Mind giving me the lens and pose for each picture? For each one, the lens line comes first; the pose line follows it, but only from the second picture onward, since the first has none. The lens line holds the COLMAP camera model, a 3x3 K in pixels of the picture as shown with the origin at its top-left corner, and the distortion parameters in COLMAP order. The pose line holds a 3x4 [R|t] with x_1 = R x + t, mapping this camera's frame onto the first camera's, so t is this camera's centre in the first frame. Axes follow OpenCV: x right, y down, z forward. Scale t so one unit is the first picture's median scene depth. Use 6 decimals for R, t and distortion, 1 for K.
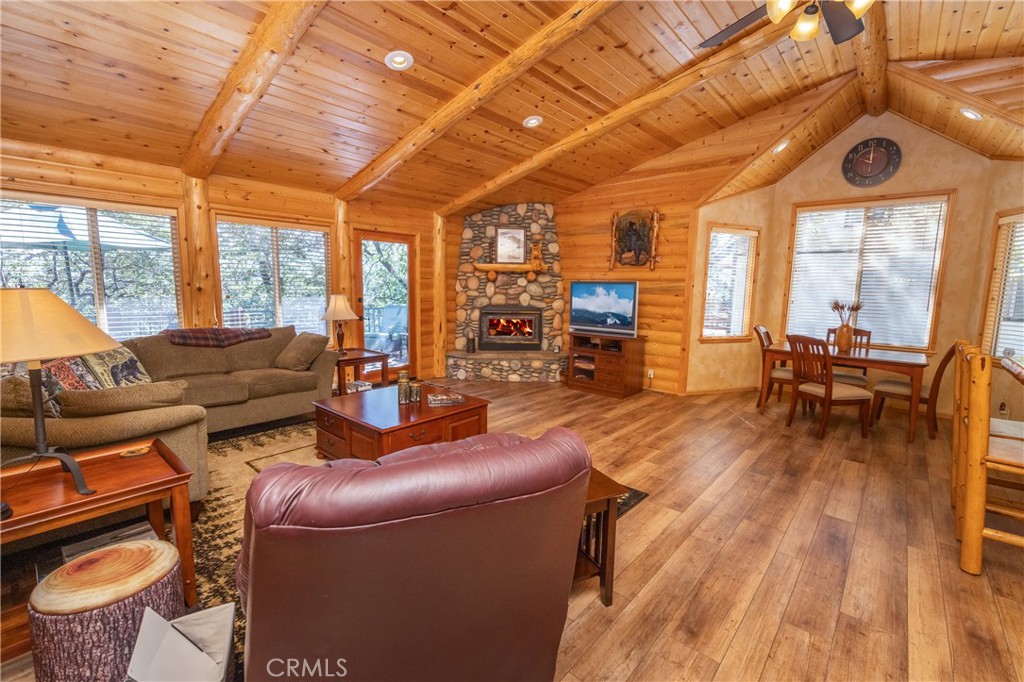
lens RADIAL K [[440.7, 0, 514.1], [0, 440.7, 341.2], [0, 0, 1]] dist [-0.002373, 0.000819]
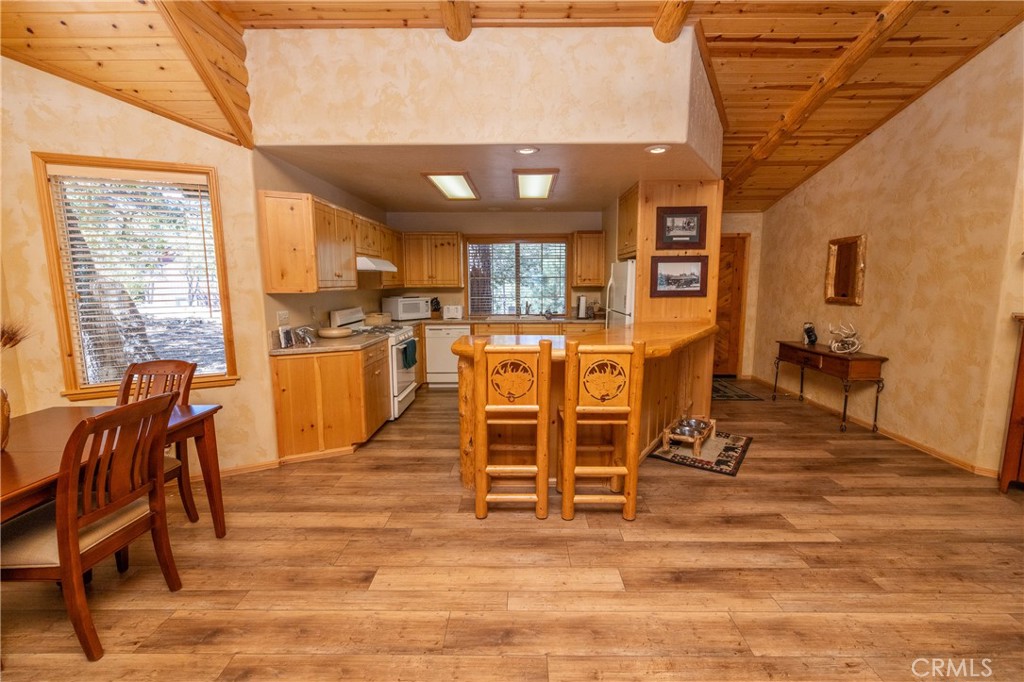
lens RADIAL K [[440.7, 0, 517.6], [0, 440.7, 338.6], [0, 0, 1]] dist [-0.002373, 0.000819]
pose [[-0.655624, -0.110828, 0.746910, 0.175584], [0.089710, 0.970731, 0.222785, -0.107931], [-0.749739, 0.213068, -0.626492, 0.830593]]
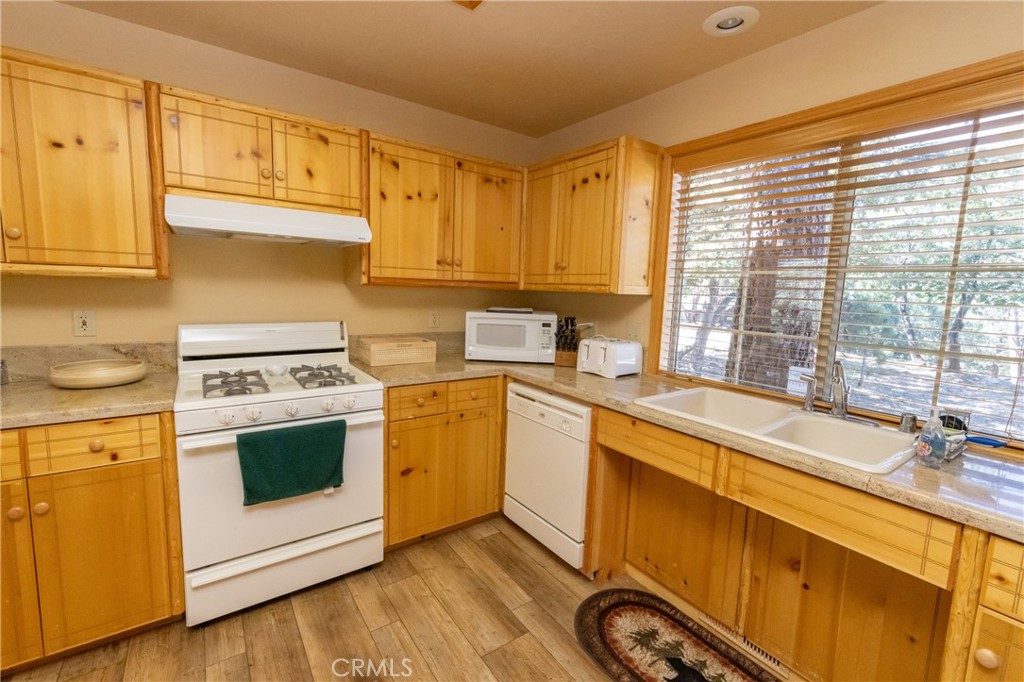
lens RADIAL K [[440.7, 0, 518.8], [0, 440.7, 340.6], [0, 0, 1]] dist [-0.002373, 0.000819]
pose [[0.215065, -0.126531, 0.968368, 0.746009], [0.092644, 0.989743, 0.108748, -0.000310], [-0.972196, 0.066325, 0.224581, 0.162313]]
